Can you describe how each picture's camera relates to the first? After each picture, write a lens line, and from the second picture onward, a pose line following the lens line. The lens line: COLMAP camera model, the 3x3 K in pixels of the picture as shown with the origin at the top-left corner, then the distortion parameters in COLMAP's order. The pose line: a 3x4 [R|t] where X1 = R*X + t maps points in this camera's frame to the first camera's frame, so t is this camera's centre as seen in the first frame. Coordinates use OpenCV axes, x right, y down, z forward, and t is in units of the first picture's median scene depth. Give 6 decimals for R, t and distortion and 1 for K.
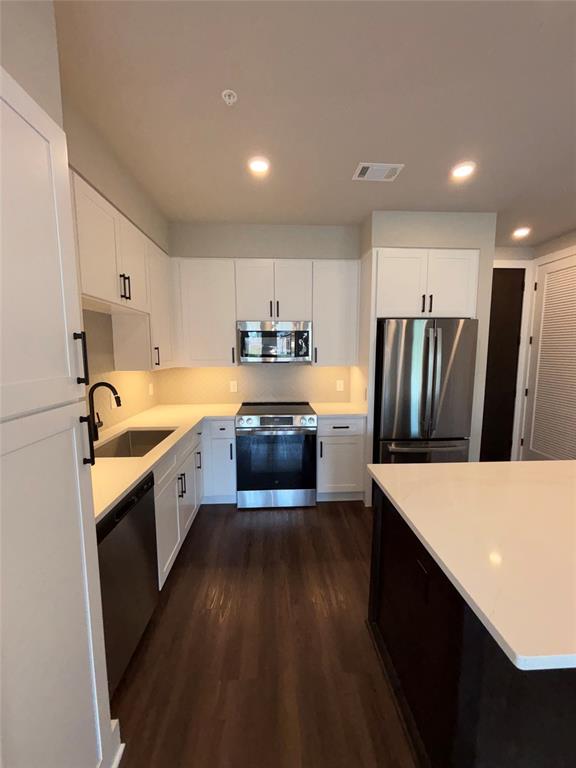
lens RADIAL K [[307.8, 0, 289.0], [0, 307.8, 382.8], [0, 0, 1]] dist [0.009261, -0.000462]
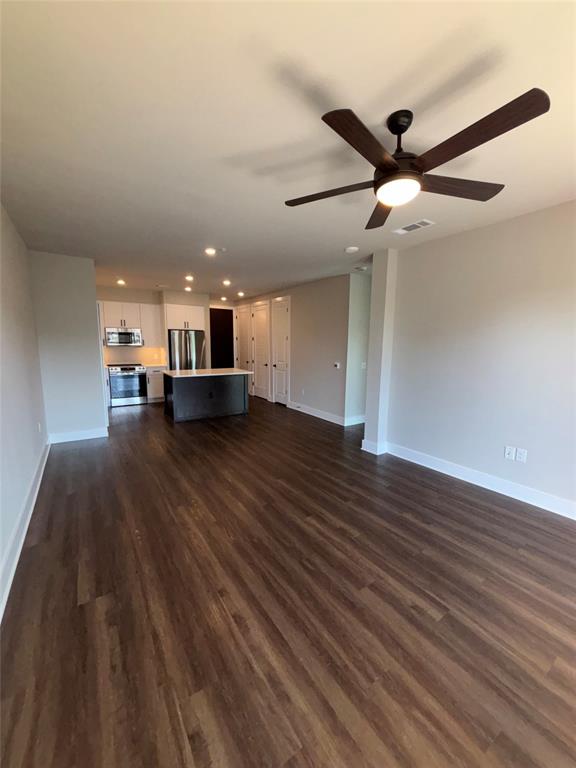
lens RADIAL K [[307.8, 0, 288.0], [0, 307.8, 384.1], [0, 0, 1]] dist [0.009261, -0.000462]
pose [[0.860174, -0.055871, 0.506931, -0.189613], [0.044652, 0.998415, 0.034273, 0.208934], [-0.508043, -0.006845, 0.861305, -1.717961]]
